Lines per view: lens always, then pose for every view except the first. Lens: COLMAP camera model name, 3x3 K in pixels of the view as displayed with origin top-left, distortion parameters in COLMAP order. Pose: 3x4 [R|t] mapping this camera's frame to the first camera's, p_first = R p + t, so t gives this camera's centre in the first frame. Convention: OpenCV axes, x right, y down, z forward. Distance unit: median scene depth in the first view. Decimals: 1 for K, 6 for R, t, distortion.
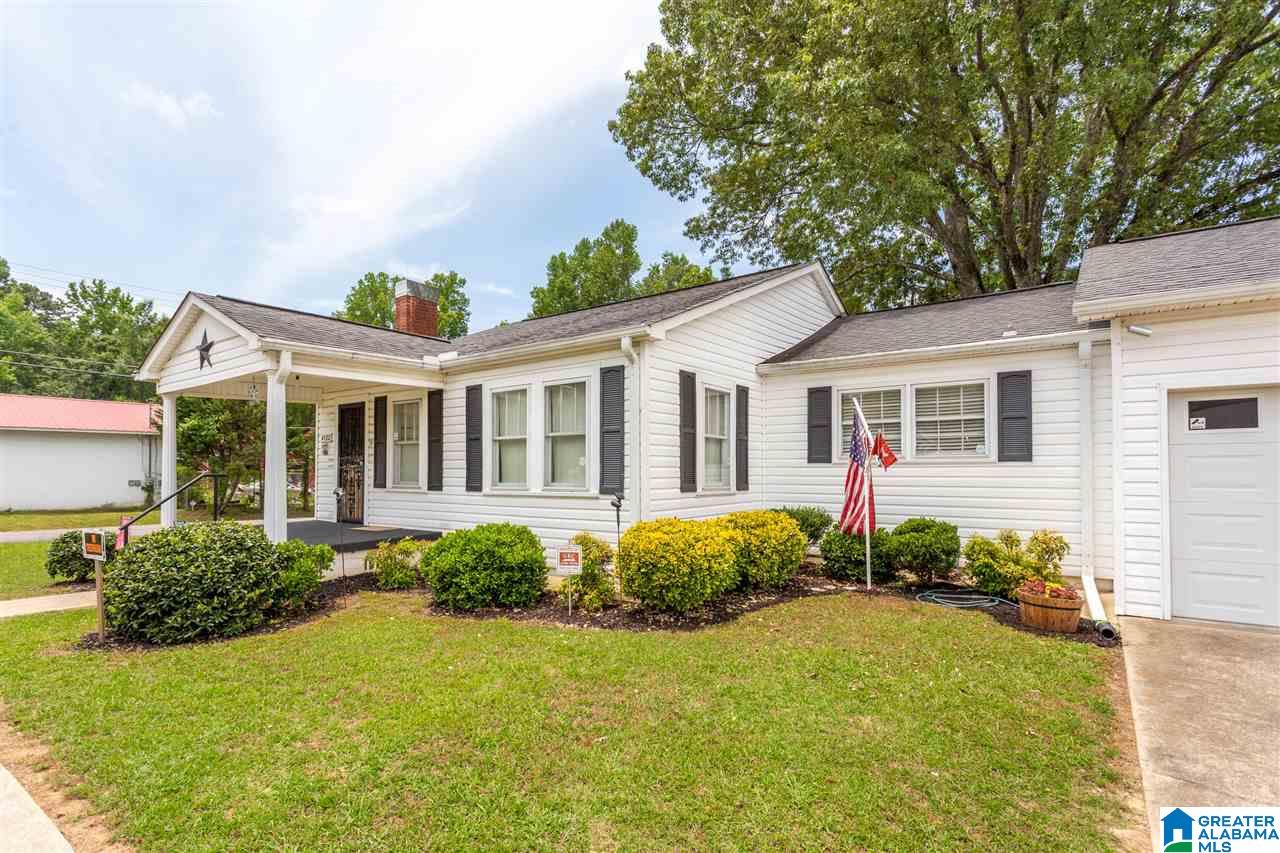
lens RADIAL K [[631.4, 0, 641.0], [0, 631.4, 479.6], [0, 0, 1]] dist [0.001449, -0.000028]
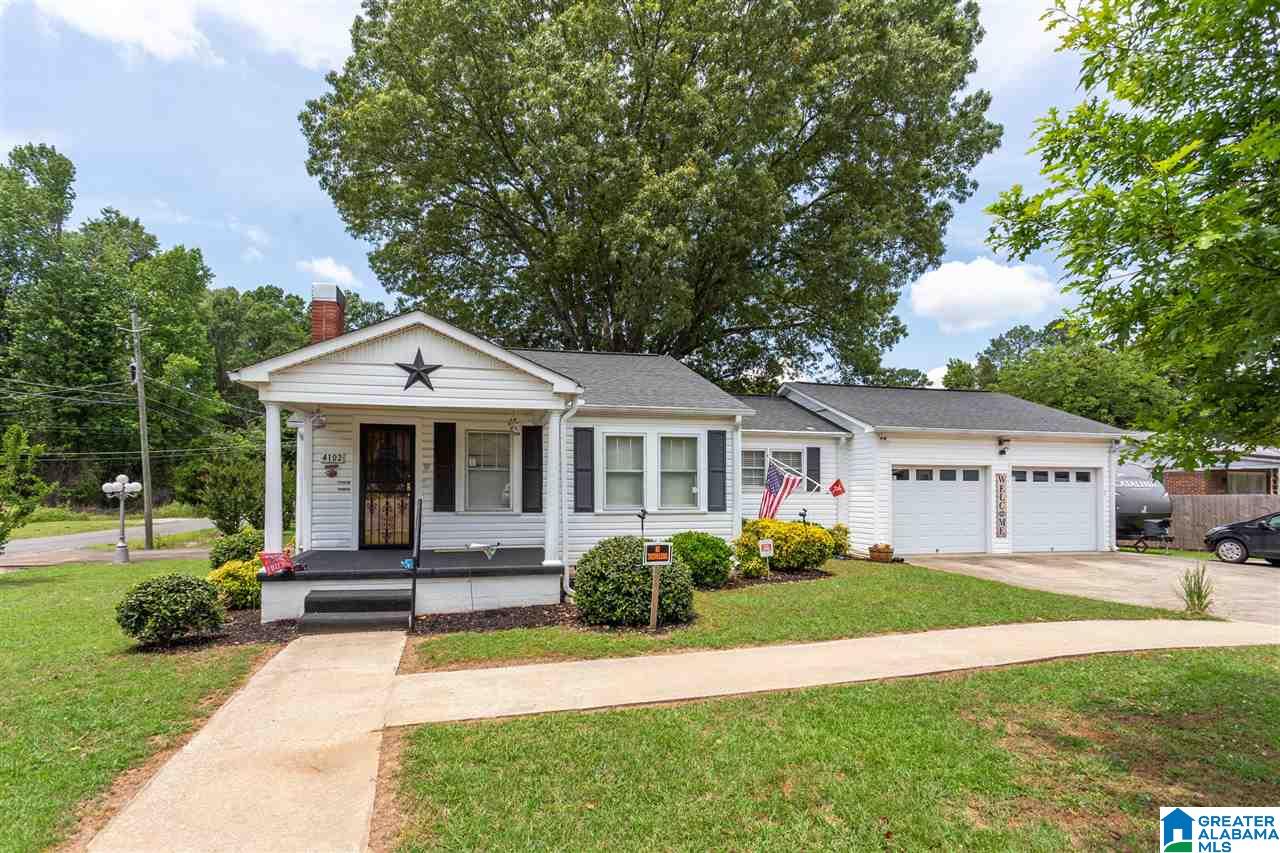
lens RADIAL K [[631.4, 0, 641.0], [0, 631.4, 479.6], [0, 0, 1]] dist [0.001449, -0.000028]
pose [[0.642044, 0.021084, 0.766378, -0.947788], [0.004423, 0.999503, -0.031203, -0.004700], [-0.766655, 0.023423, 0.641632, 0.091552]]
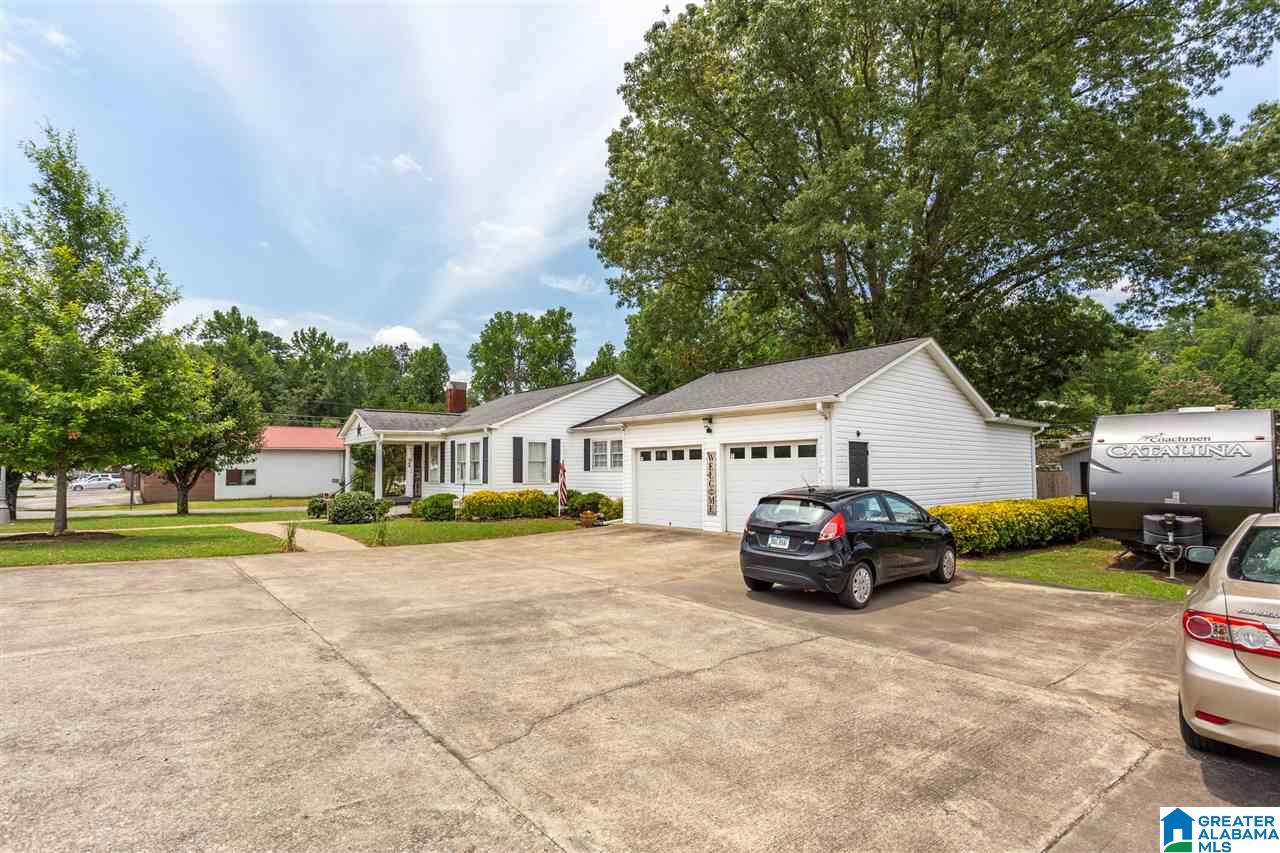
lens RADIAL K [[649.0, 0, 635.3], [0, 649.0, 471.8], [0, 0, 1]] dist [-0.001653, -0.000088]
pose [[0.971010, -0.002456, -0.239025, 0.864244], [-0.000225, 0.999937, -0.011191, 0.002335], [0.239038, 0.010921, 0.970949, -1.087089]]
